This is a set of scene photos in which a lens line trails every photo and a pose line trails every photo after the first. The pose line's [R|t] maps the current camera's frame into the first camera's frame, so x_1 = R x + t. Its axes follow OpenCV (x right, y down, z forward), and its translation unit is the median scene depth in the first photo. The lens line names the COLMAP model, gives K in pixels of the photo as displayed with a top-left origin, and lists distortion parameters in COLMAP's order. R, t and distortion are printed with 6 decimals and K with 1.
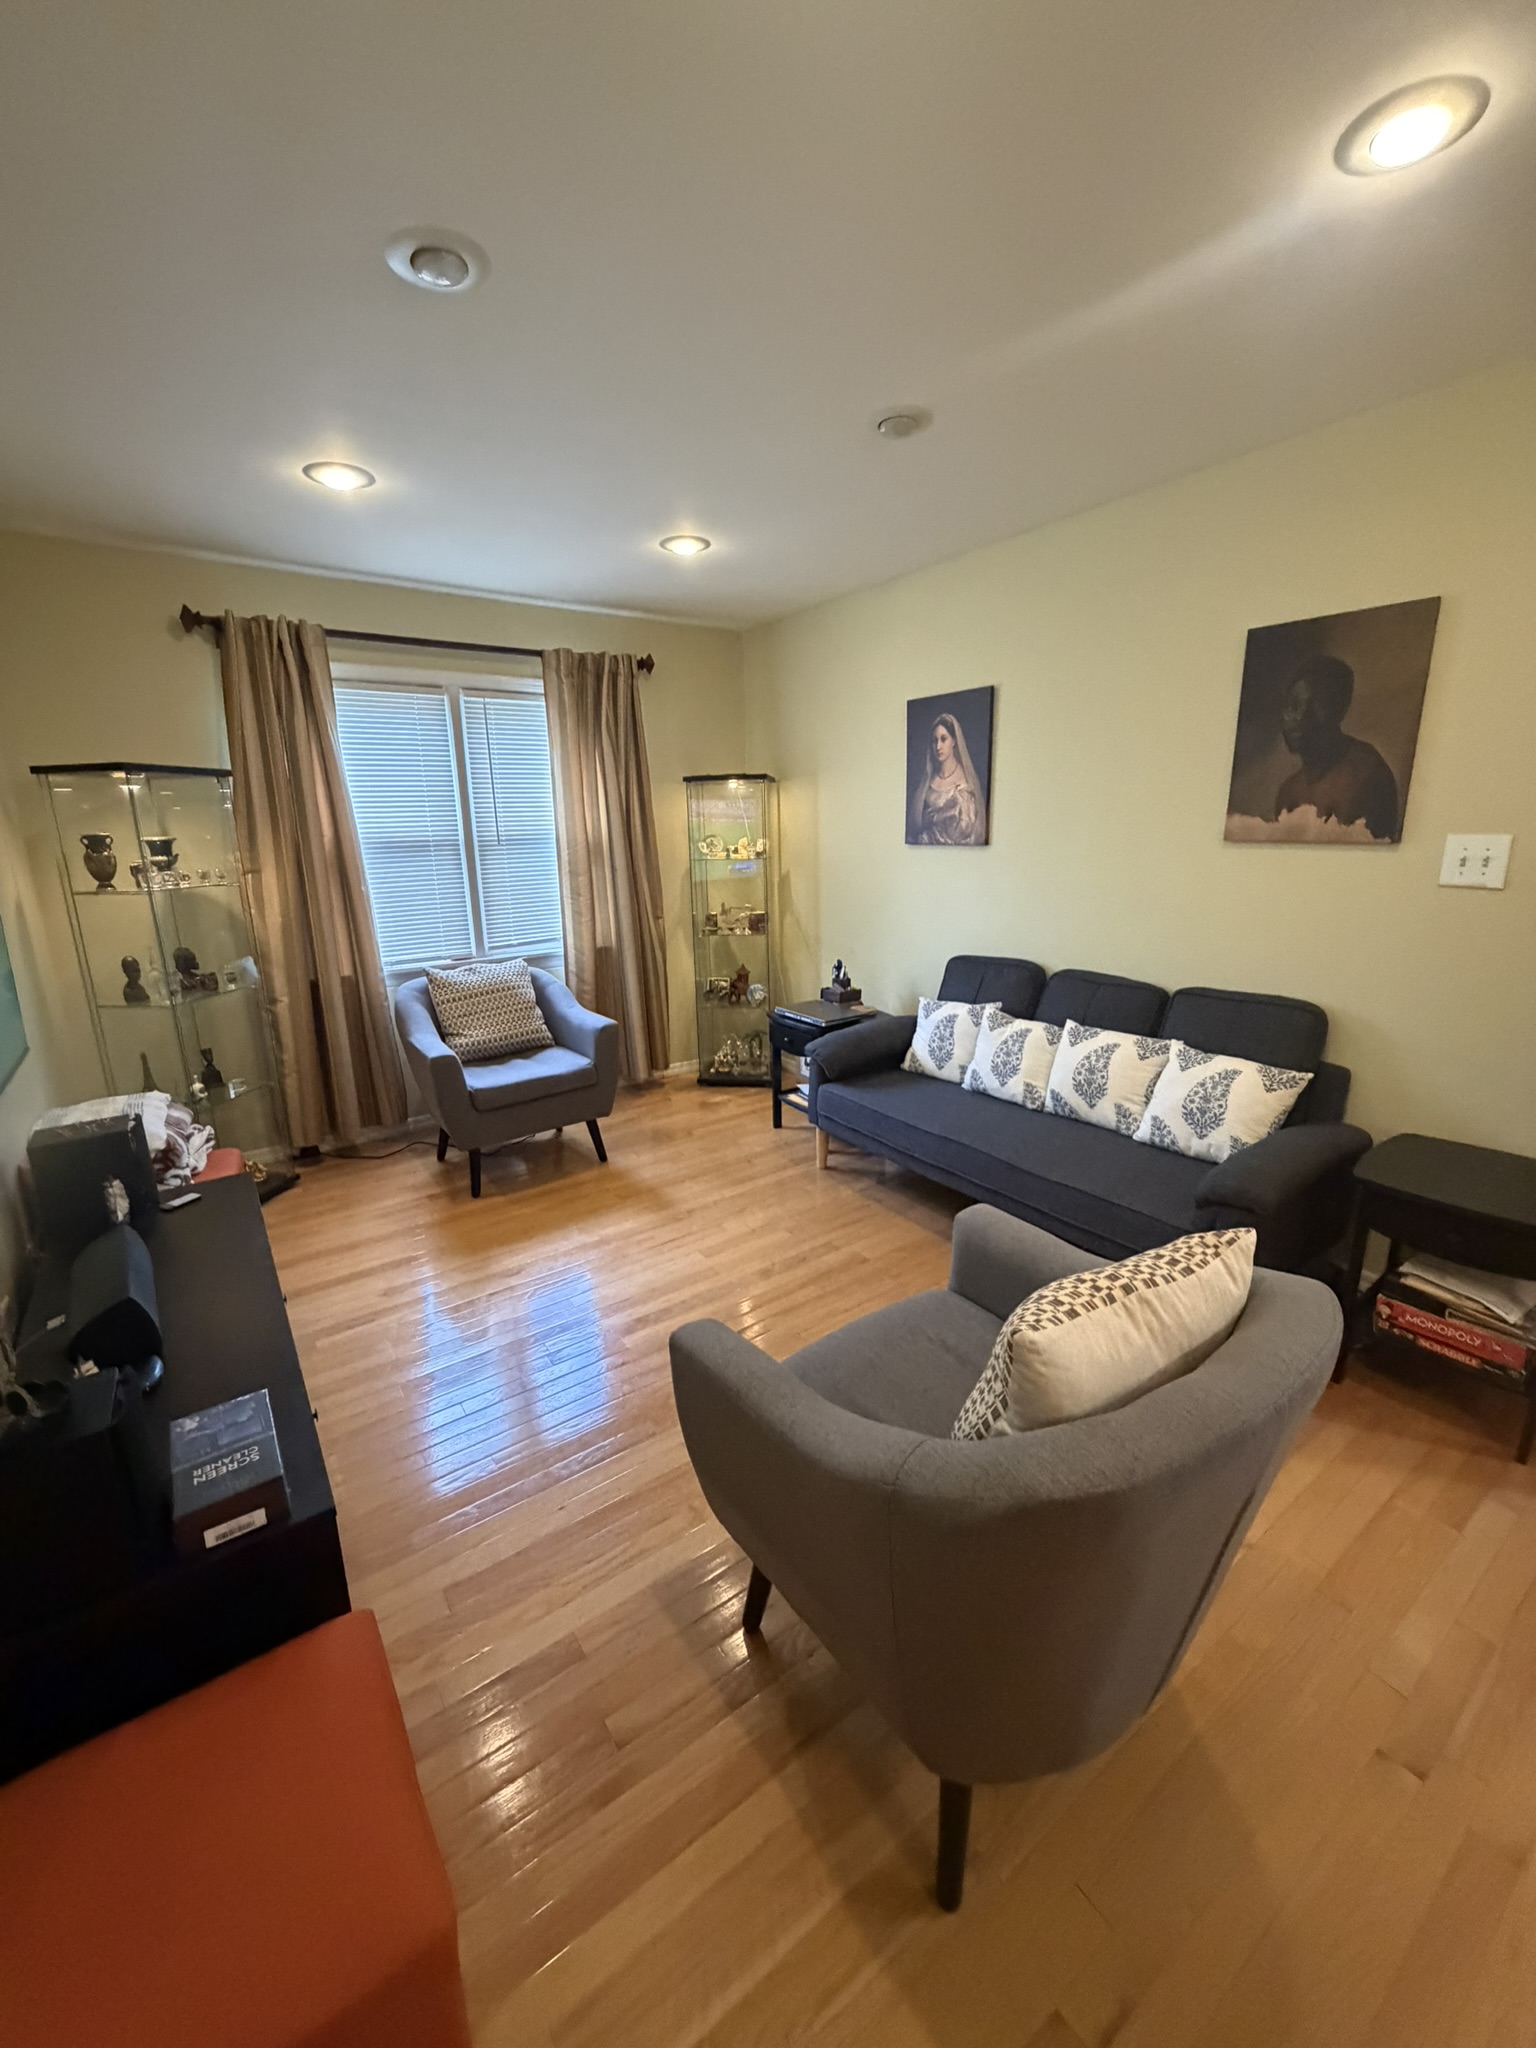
lens RADIAL K [[813.7, 0, 771.7], [0, 813.7, 1016.7], [0, 0, 1]] dist [-0.000478, 0.000209]
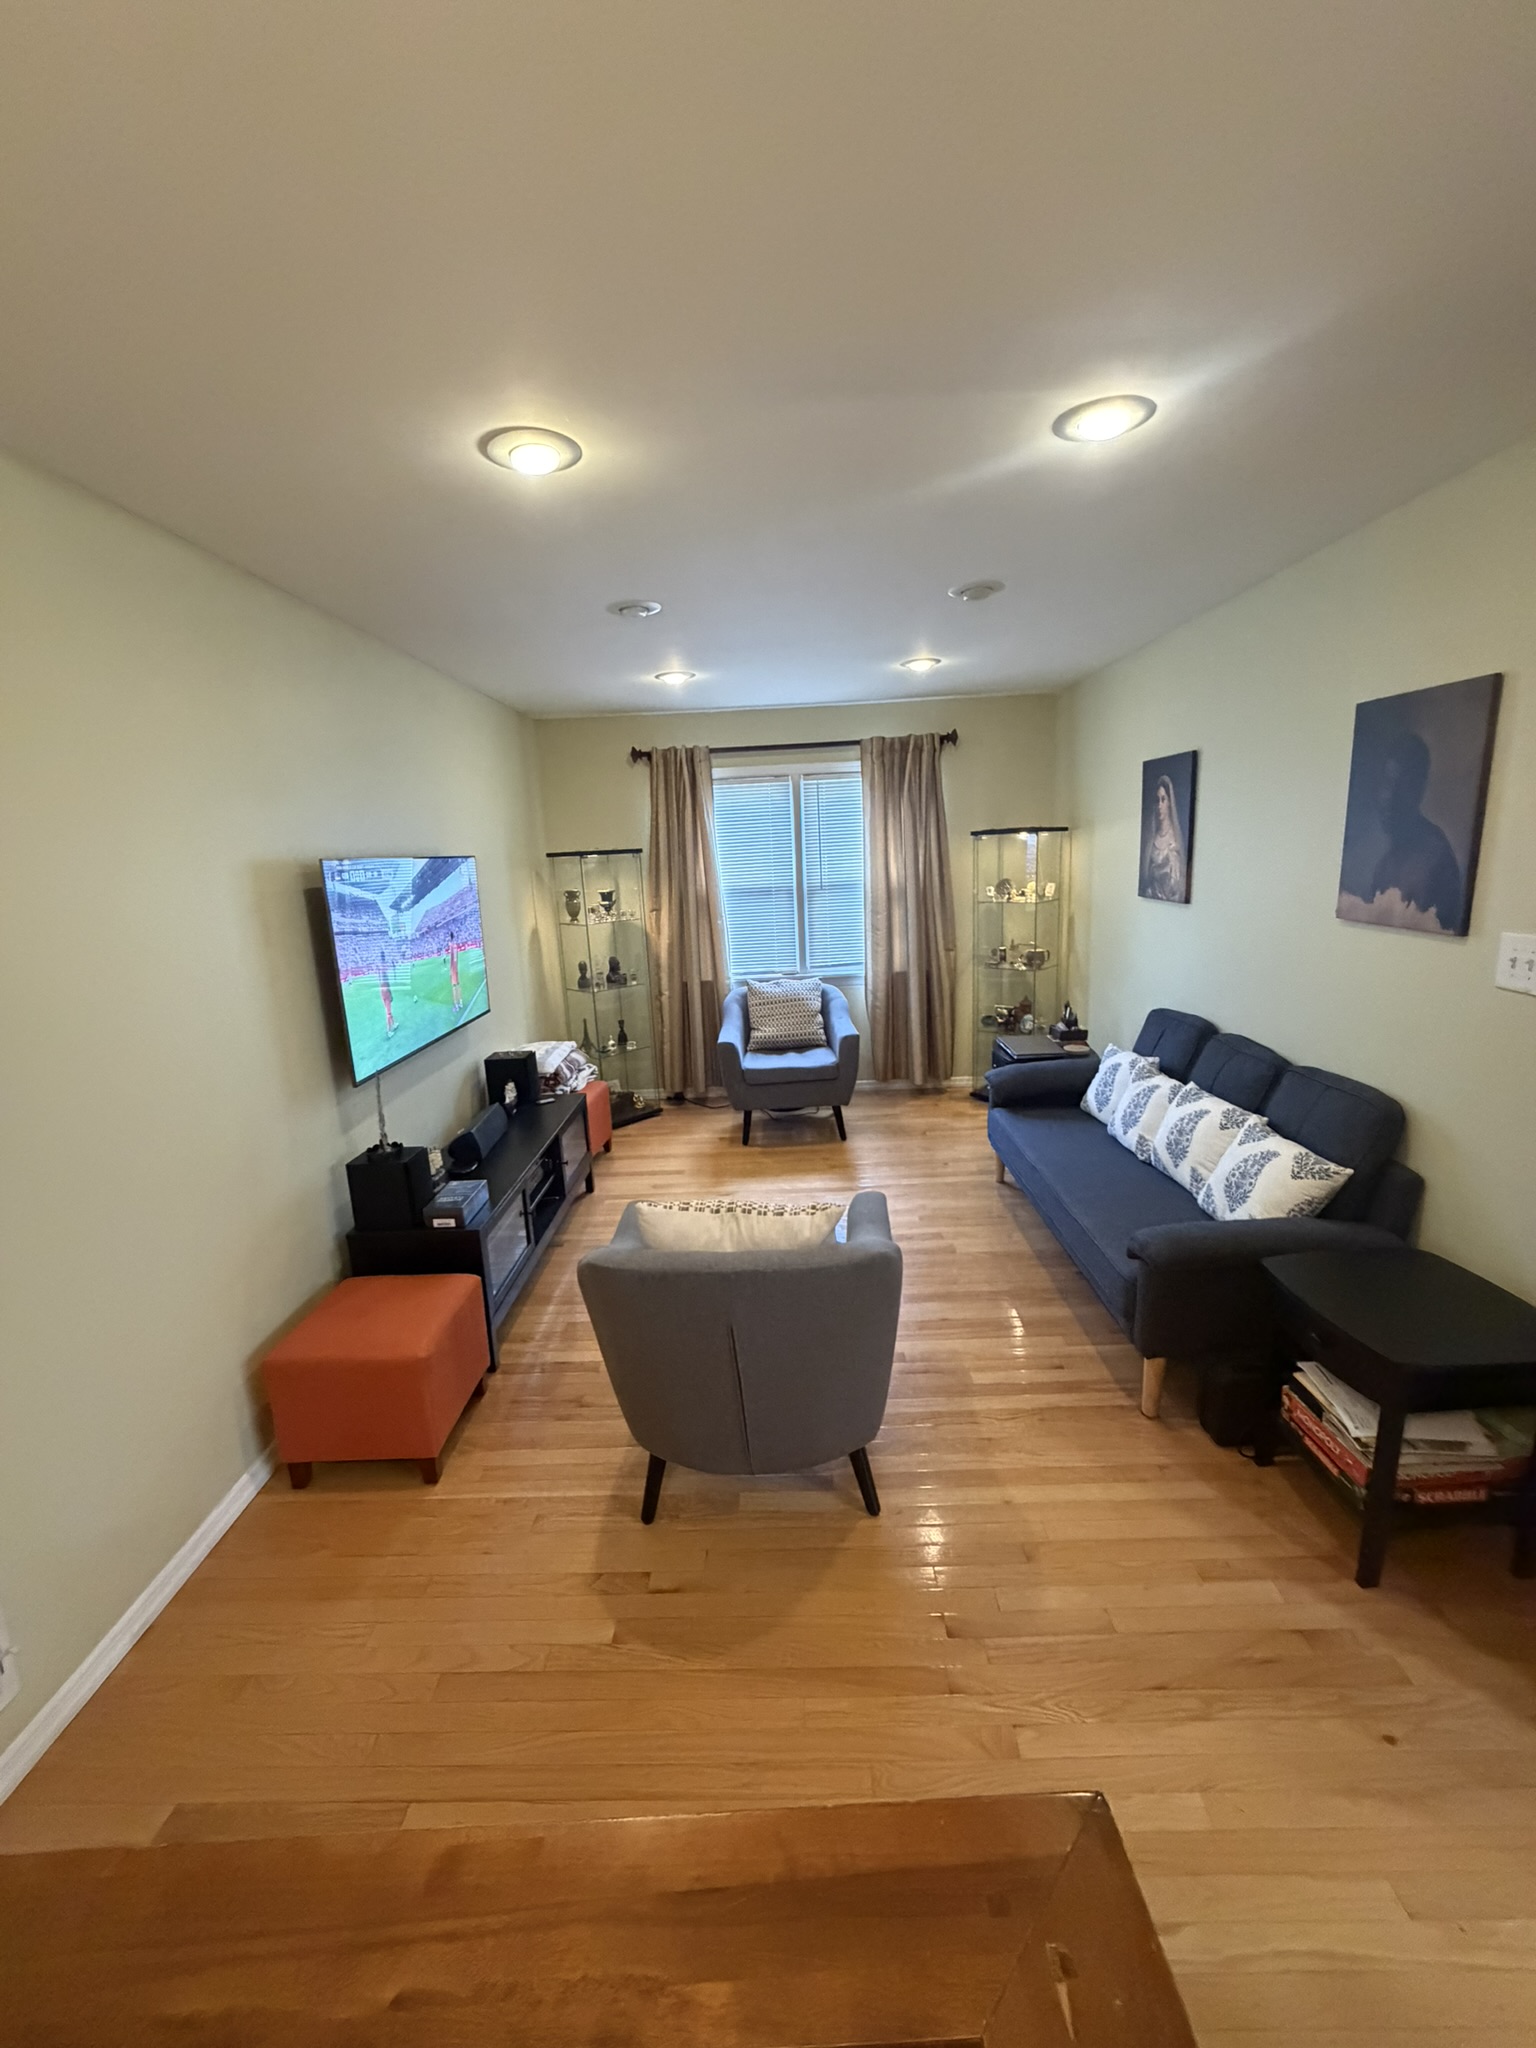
lens RADIAL K [[813.7, 0, 771.7], [0, 813.7, 1016.7], [0, 0, 1]] dist [-0.000478, 0.000209]
pose [[0.806884, 0.104701, -0.581357, 0.465805], [-0.107184, 0.993780, 0.030212, -0.046310], [0.580904, 0.037934, 0.813088, -0.128774]]
